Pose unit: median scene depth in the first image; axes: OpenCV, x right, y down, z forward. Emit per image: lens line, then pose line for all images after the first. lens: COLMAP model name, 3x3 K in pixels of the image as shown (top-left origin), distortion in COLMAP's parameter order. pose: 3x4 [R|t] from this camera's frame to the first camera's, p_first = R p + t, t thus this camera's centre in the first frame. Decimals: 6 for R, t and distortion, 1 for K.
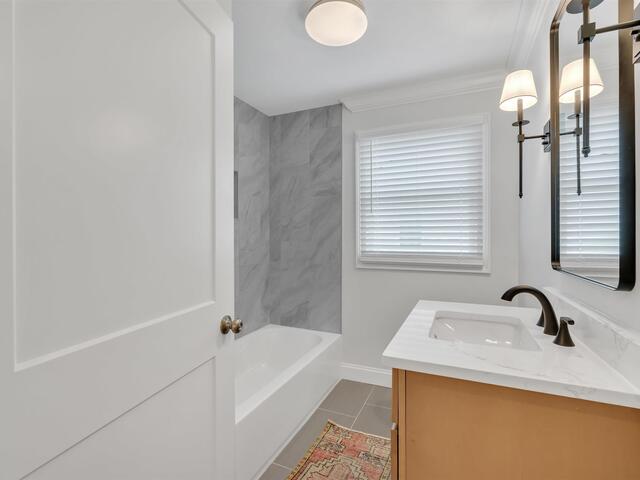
lens RADIAL K [[320.1, 0, 319.6], [0, 320.1, 241.3], [0, 0, 1]] dist [-0.002036, -0.000301]
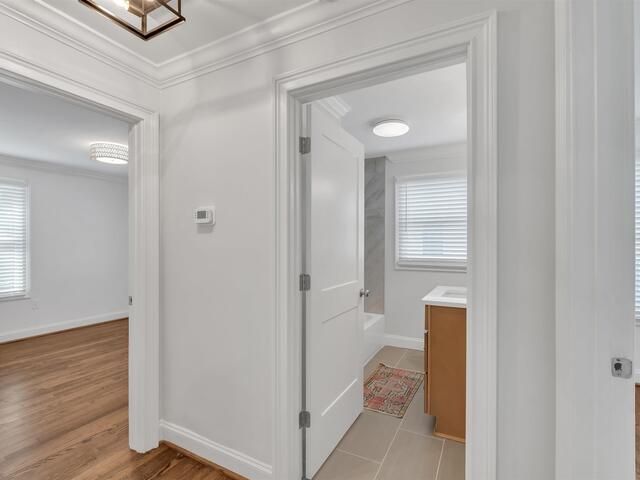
lens RADIAL K [[320.1, 0, 319.6], [0, 320.1, 241.3], [0, 0, 1]] dist [-0.002036, -0.000301]
pose [[0.997937, 0.009089, -0.063549, -0.139881], [-0.010586, 0.999674, -0.023249, -0.006594], [0.063317, 0.023874, 0.997708, -0.491343]]
